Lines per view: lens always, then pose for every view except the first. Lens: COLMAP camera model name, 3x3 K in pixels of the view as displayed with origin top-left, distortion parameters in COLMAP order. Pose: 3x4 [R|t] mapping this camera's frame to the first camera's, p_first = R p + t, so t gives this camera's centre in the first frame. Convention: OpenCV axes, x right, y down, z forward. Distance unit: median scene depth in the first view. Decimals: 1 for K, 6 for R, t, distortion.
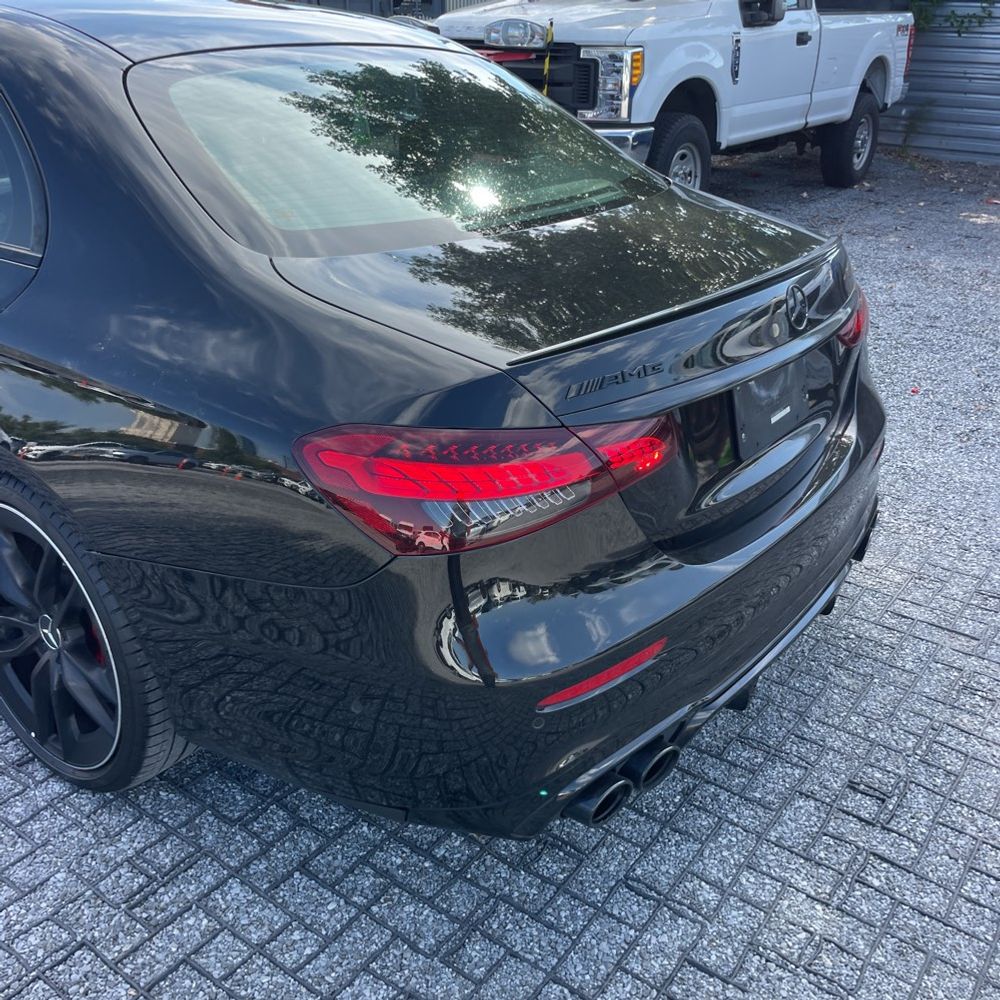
lens RADIAL K [[980.5, 0, 495.8], [0, 980.5, 501.4], [0, 0, 1]] dist [0.015852, 0.000000]
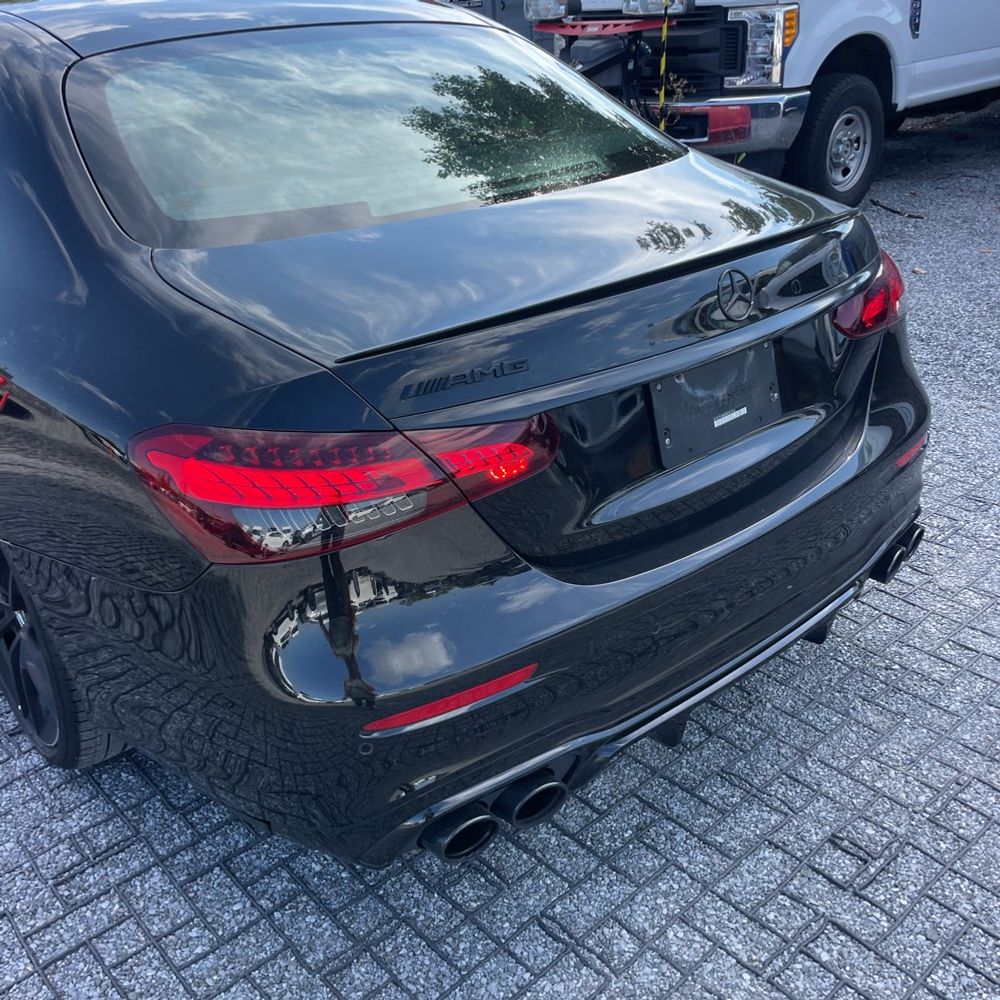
lens RADIAL K [[980.5, 0, 490.4], [0, 980.5, 508.2], [0, 0, 1]] dist [0.015852, 0.000000]
pose [[0.975432, 0.036682, -0.217224, 0.259313], [-0.031361, 0.999119, 0.027893, -0.023323], [0.218056, -0.020395, 0.975723, 0.088375]]
